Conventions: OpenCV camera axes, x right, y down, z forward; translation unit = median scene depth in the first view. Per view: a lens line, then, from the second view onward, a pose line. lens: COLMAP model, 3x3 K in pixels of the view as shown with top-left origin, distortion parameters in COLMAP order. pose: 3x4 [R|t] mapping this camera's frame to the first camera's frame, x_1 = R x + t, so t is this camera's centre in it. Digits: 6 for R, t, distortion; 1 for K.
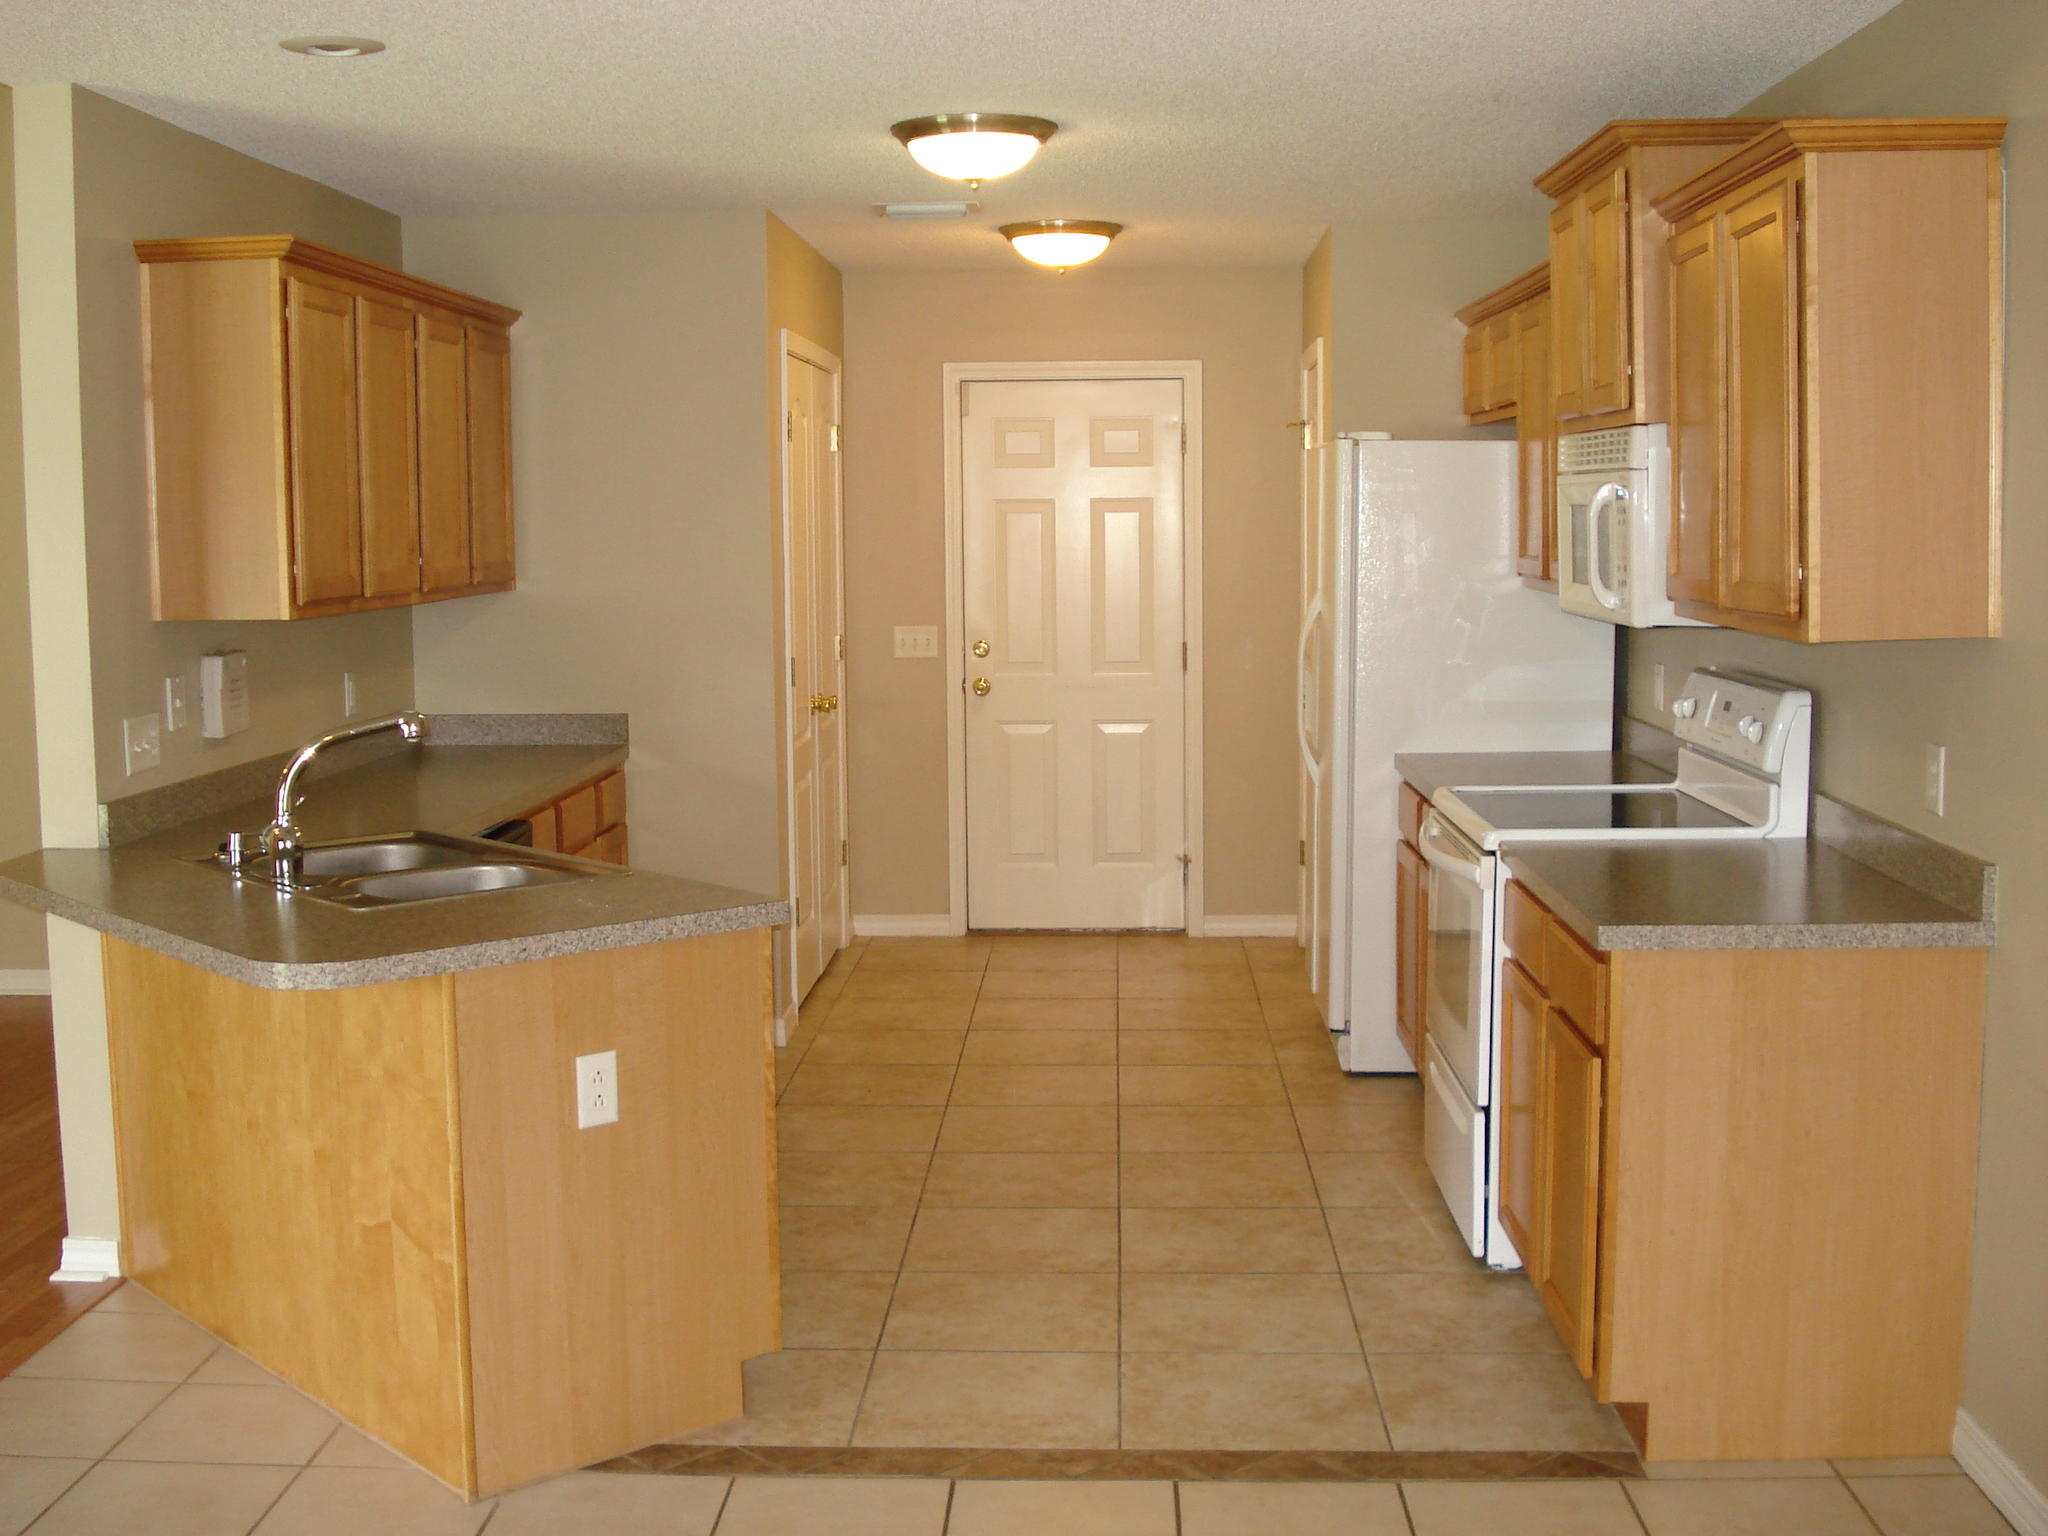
lens RADIAL K [[2363.9, 0, 1019.9], [0, 2363.9, 769.4], [0, 0, 1]] dist [-0.103302, 0.000000]
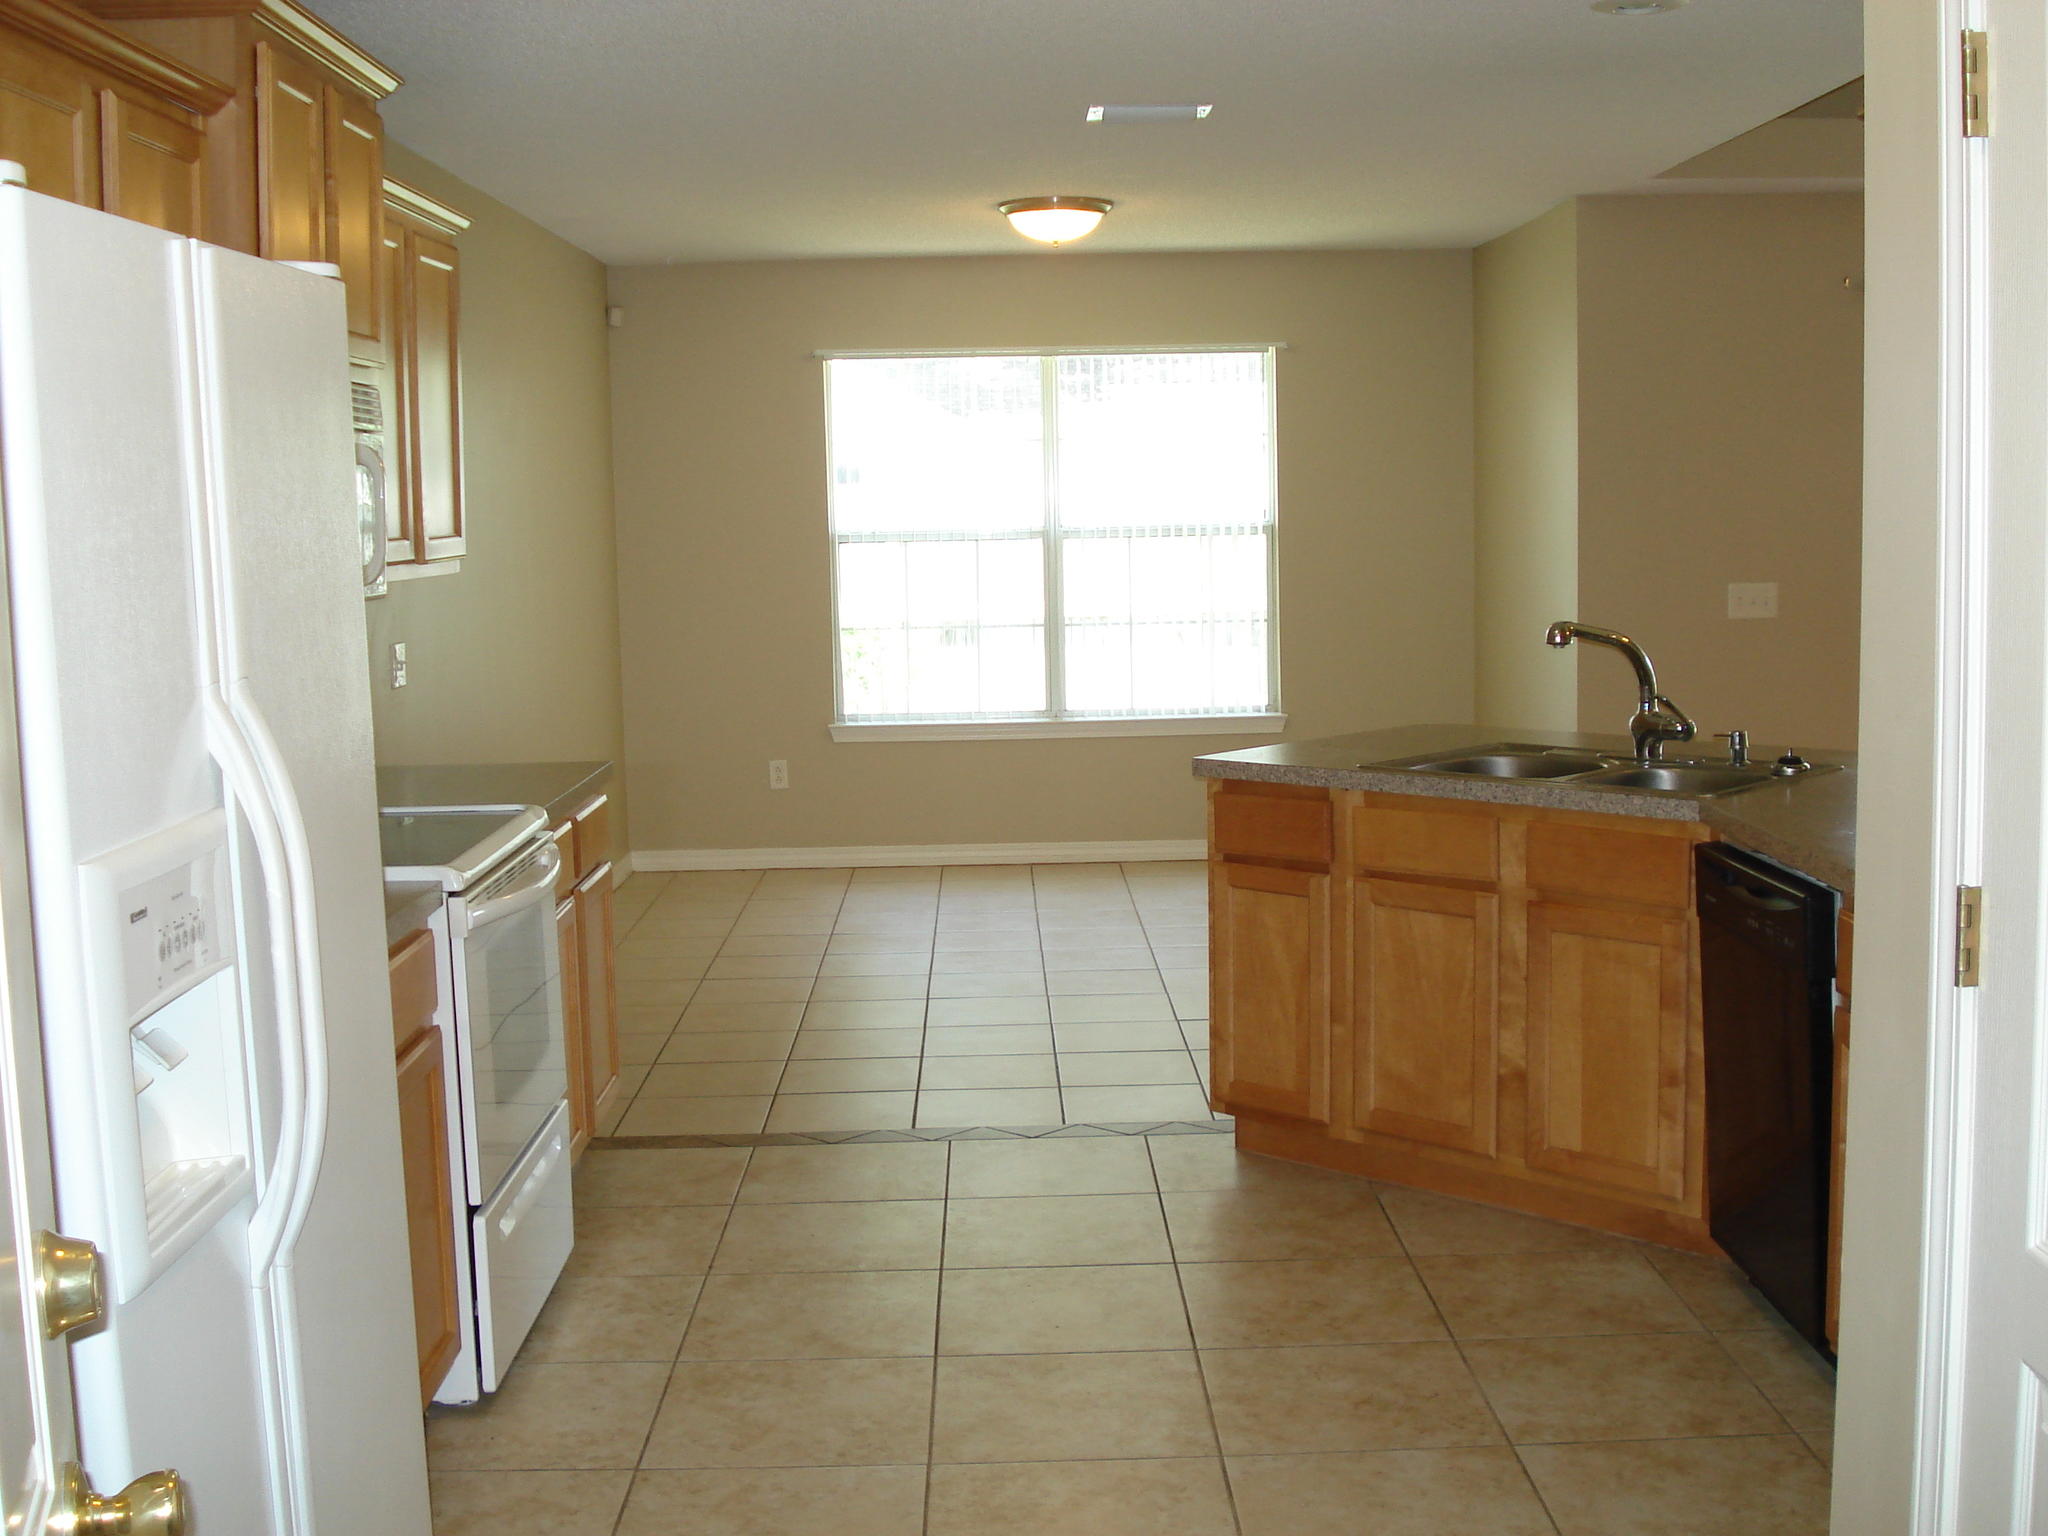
lens RADIAL K [[2363.9, 0, 1024.7], [0, 2363.9, 768.0], [0, 0, 1]] dist [-0.103302, 0.000000]
pose [[-0.998040, 0.038913, -0.049009, 0.044114], [0.027068, 0.974545, 0.222550, -0.178737], [0.056421, 0.220787, -0.973689, 1.753600]]
